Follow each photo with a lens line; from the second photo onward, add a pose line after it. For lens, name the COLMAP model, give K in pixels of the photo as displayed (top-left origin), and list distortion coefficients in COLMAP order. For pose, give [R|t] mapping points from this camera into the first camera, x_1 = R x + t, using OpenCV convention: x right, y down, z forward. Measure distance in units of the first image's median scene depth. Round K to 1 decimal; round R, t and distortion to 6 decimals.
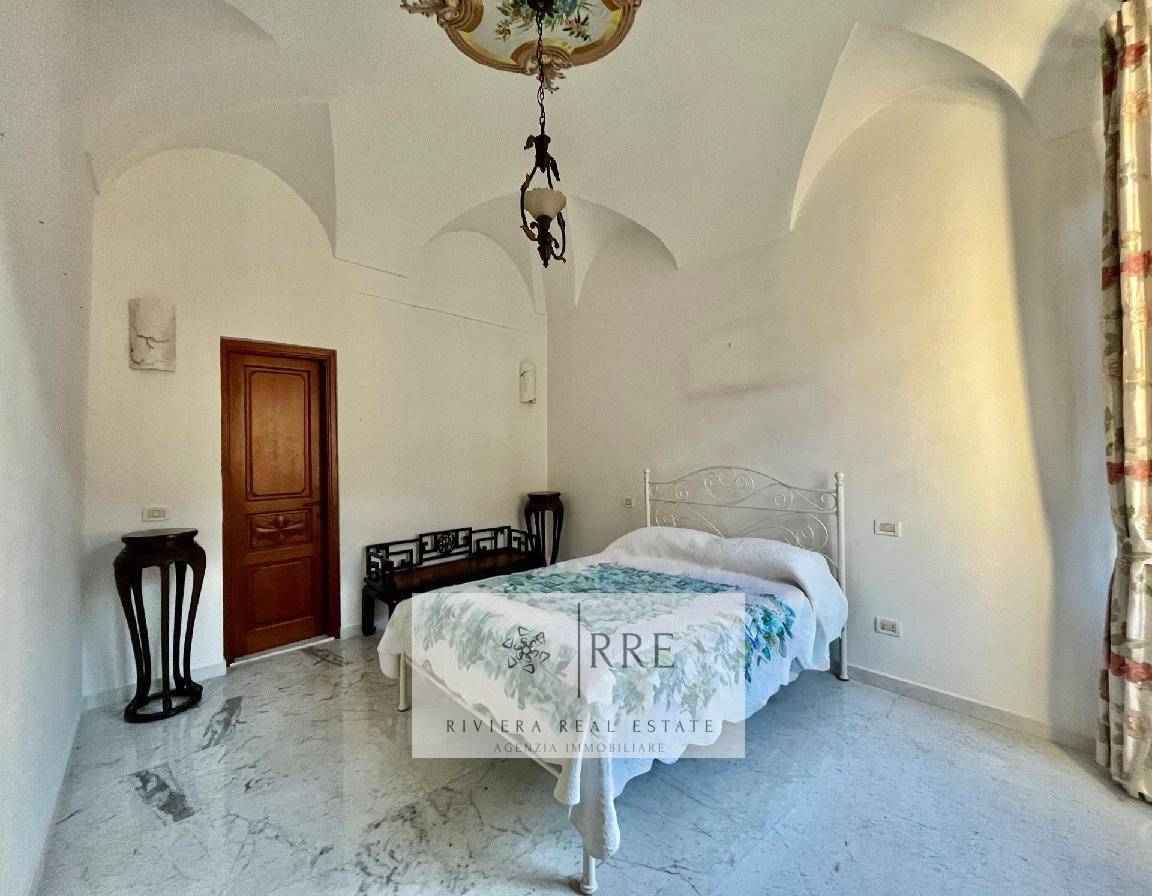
lens RADIAL K [[479.9, 0, 578.0], [0, 479.9, 444.0], [0, 0, 1]] dist [0.001173, 0.000096]
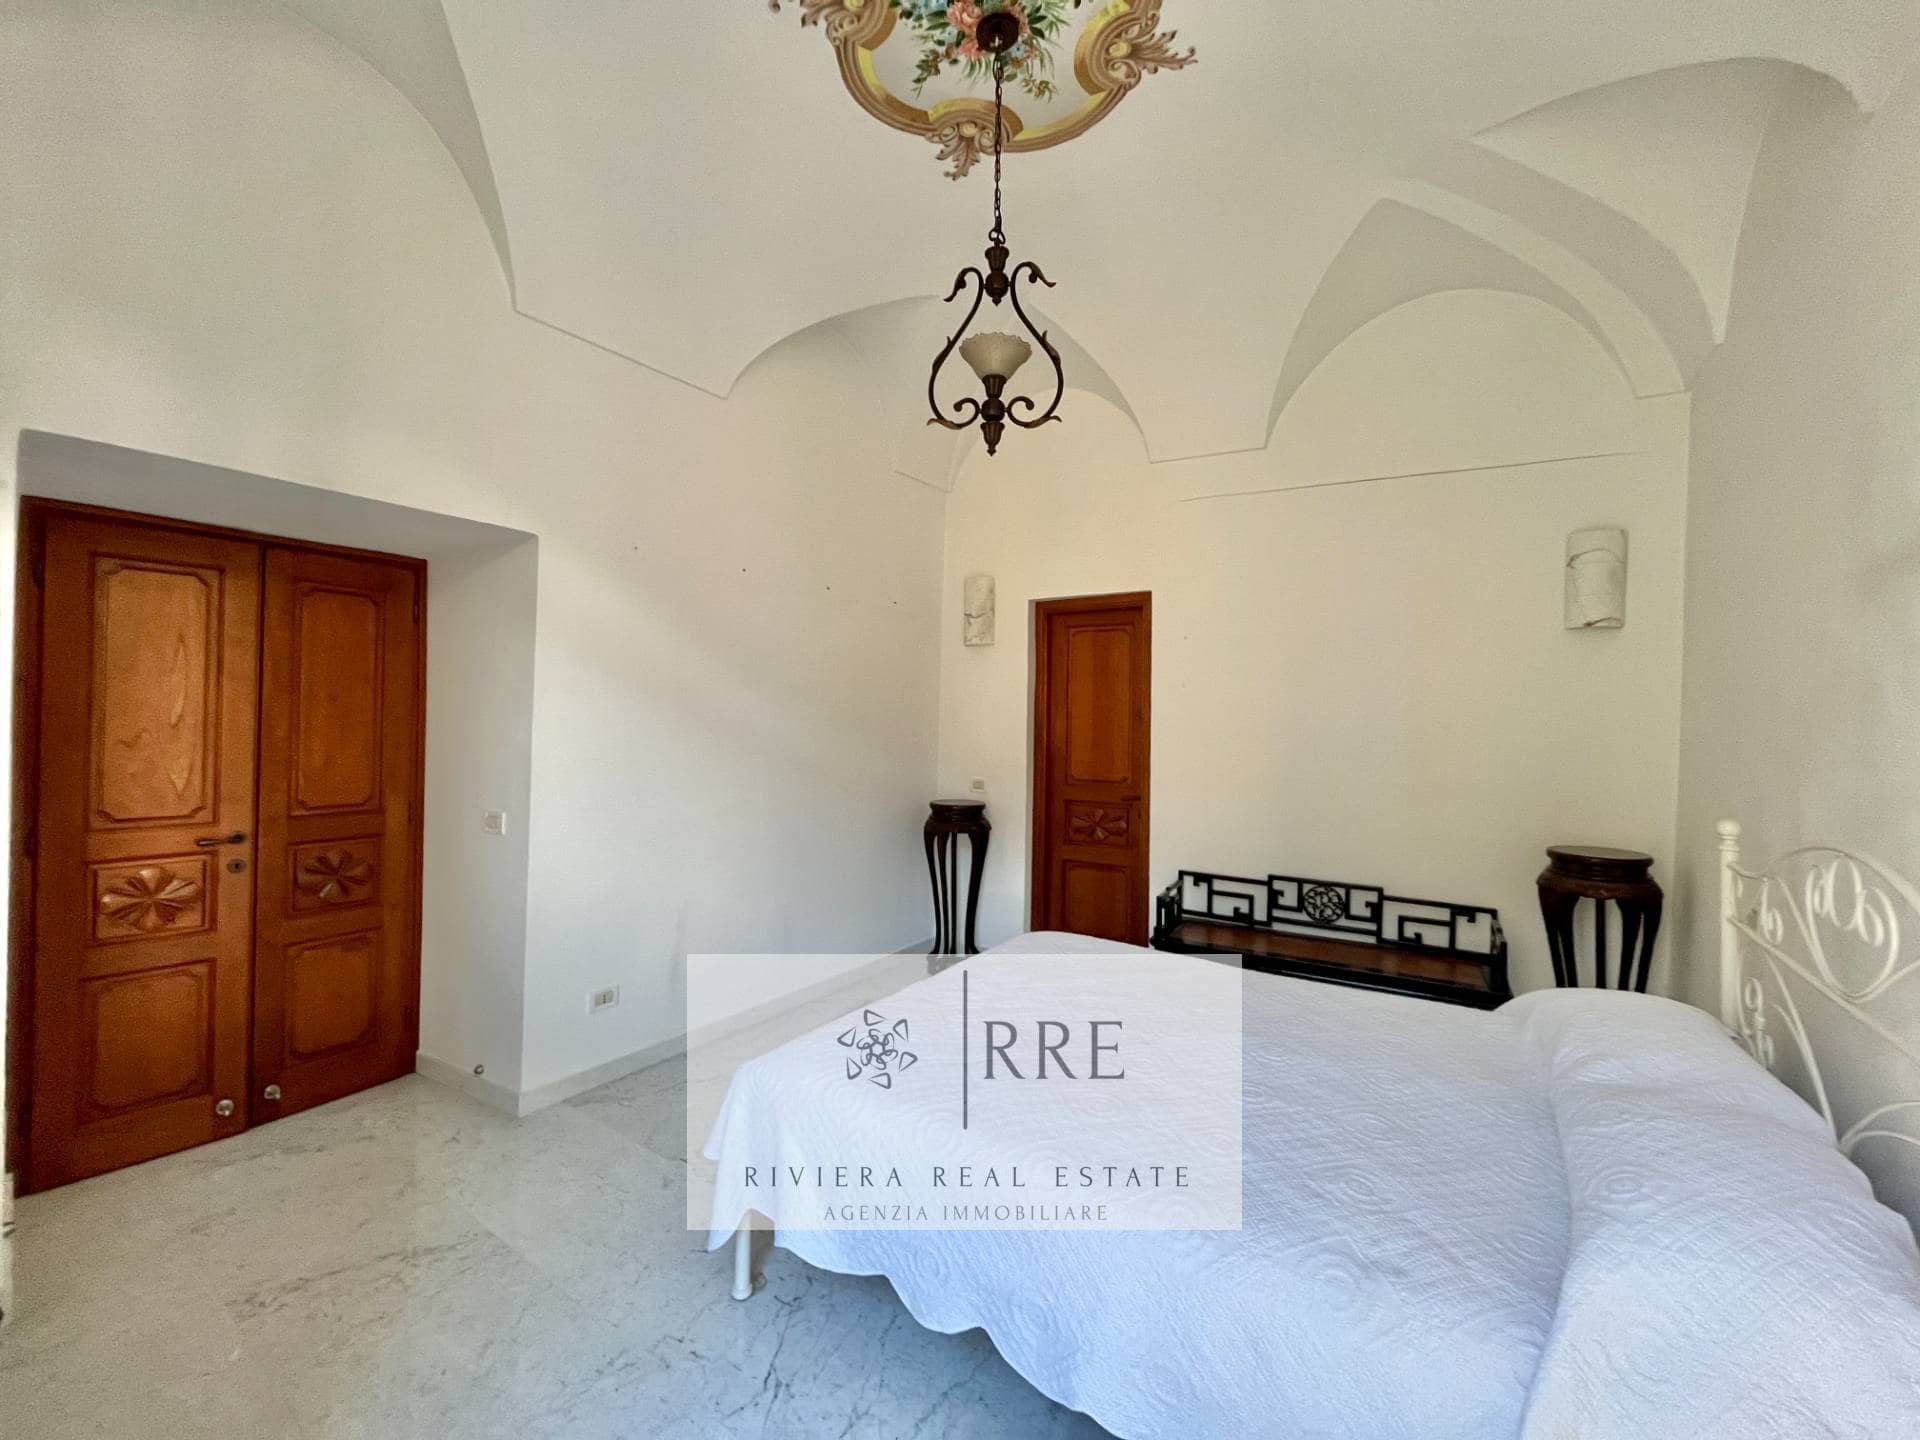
lens RADIAL K [[776.7, 0, 953.8], [0, 776.7, 713.8], [0, 0, 1]] dist [-0.001340, -0.000056]
pose [[0.247500, 0.015668, -0.968761, 0.562808], [-0.008043, 0.999868, 0.014116, -0.024351], [0.968855, 0.004298, 0.247593, 0.426699]]
